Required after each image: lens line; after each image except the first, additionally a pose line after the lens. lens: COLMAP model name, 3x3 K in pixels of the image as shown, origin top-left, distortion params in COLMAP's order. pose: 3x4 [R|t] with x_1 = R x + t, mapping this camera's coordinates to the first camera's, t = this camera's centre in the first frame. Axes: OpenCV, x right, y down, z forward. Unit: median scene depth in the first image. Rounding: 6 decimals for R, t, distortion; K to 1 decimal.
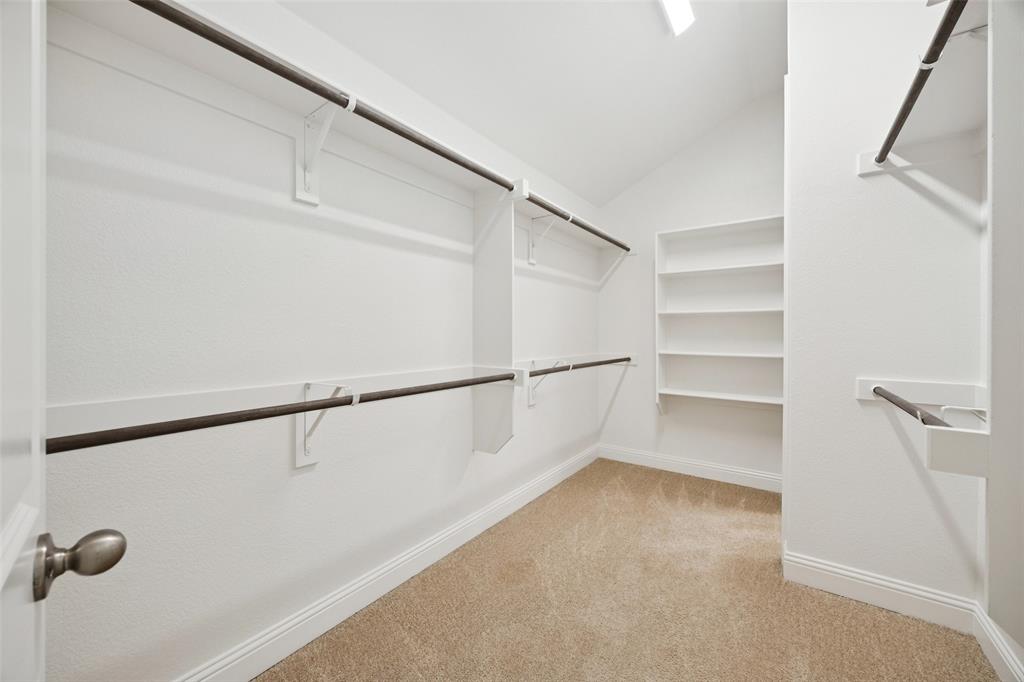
lens RADIAL K [[392.9, 0, 514.1], [0, 392.9, 330.6], [0, 0, 1]] dist [0.001236, 0.000267]
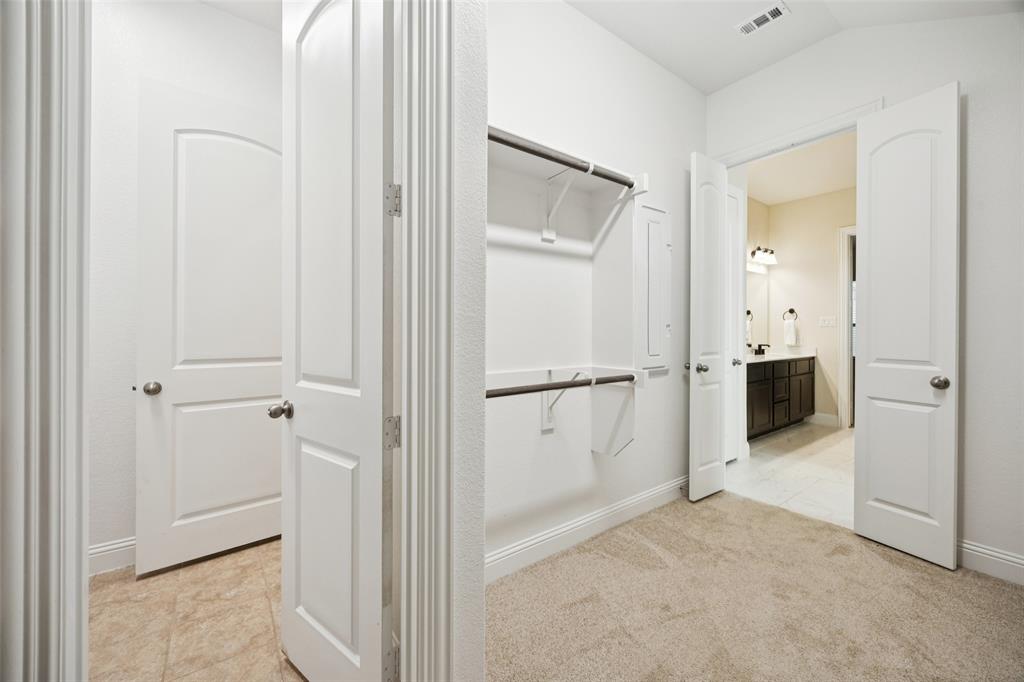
lens RADIAL K [[392.9, 0, 514.1], [0, 392.9, 330.6], [0, 0, 1]] dist [0.001236, 0.000267]
pose [[0.960072, 0.003068, -0.279736, -0.259311], [-0.003112, 0.999995, 0.000286, -0.005047], [0.279736, 0.000596, 0.960077, -0.370975]]
